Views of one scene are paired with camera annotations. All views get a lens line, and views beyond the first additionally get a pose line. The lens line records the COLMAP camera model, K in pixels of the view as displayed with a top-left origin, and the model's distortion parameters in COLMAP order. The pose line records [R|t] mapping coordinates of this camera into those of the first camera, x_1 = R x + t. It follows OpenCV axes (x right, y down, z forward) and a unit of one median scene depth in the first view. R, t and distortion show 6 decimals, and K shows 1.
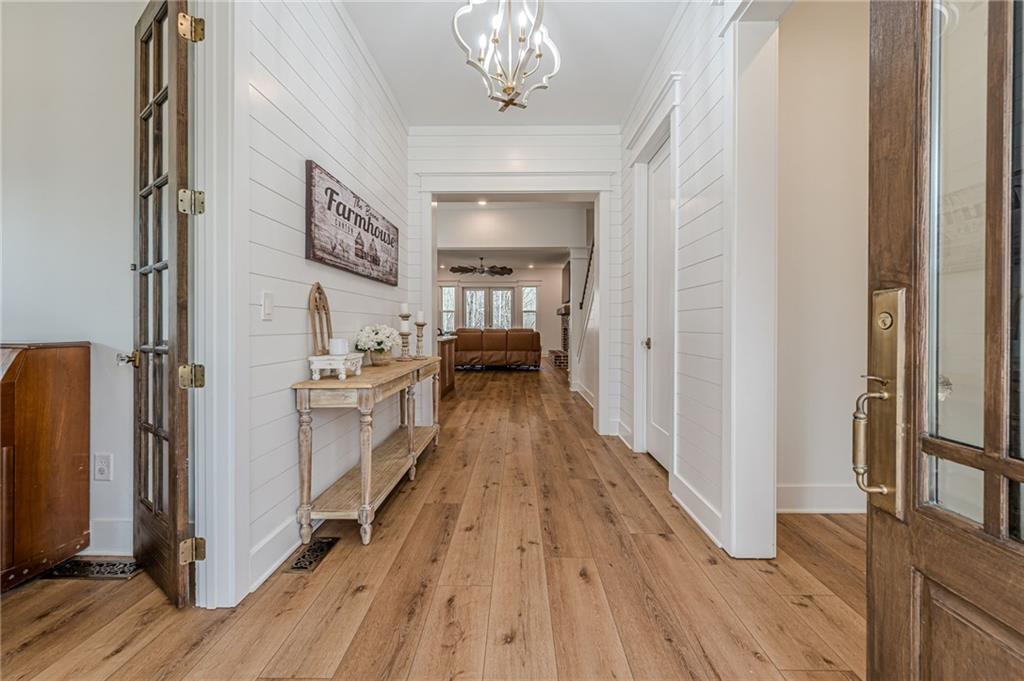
lens RADIAL K [[411.9, 0, 513.1], [0, 411.9, 333.5], [0, 0, 1]] dist [0.000061, -0.000192]
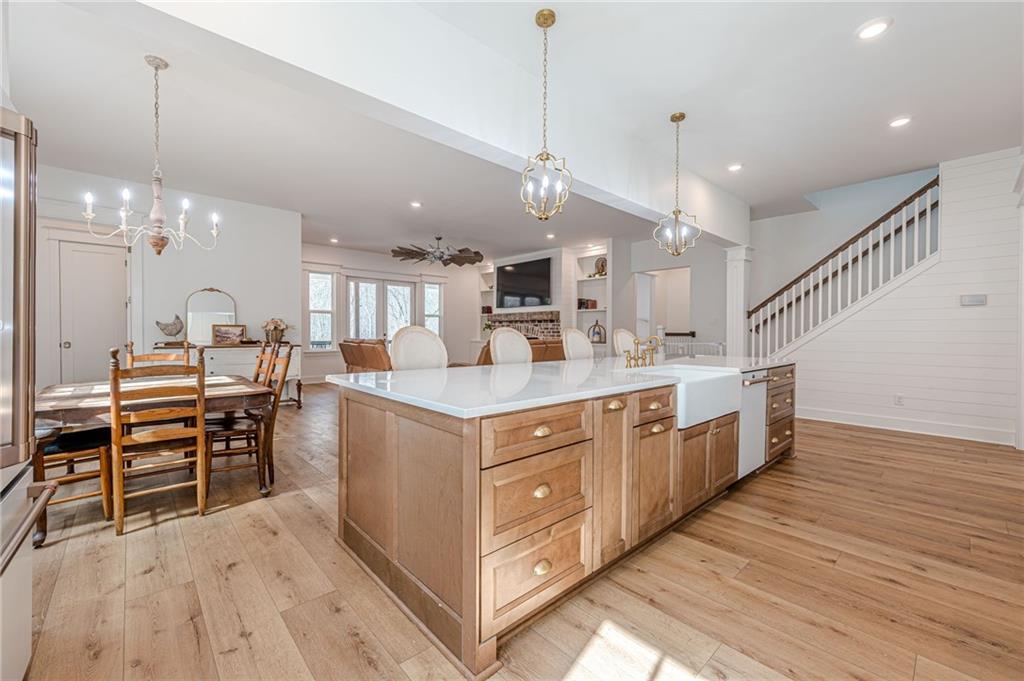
lens RADIAL K [[411.9, 0, 513.8], [0, 411.9, 338.5], [0, 0, 1]] dist [0.000061, -0.000192]
pose [[0.733733, -0.007678, 0.679395, -0.372109], [0.001090, 0.999948, 0.010124, -0.018540], [-0.679437, -0.006688, 0.733703, 0.334336]]
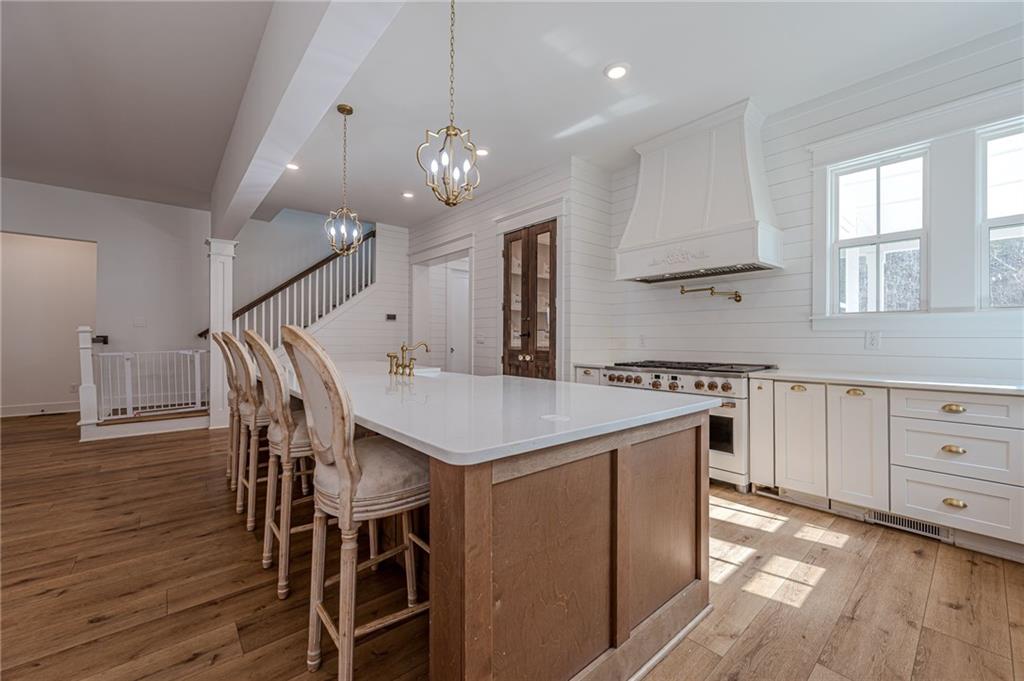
lens RADIAL K [[411.9, 0, 514.0], [0, 411.9, 338.7], [0, 0, 1]] dist [0.000061, -0.000192]
pose [[-0.650750, -0.001026, 0.759292, -0.368411], [0.000757, 0.999998, 0.002000, -0.019865], [-0.759292, 0.001876, -0.650747, 0.527625]]
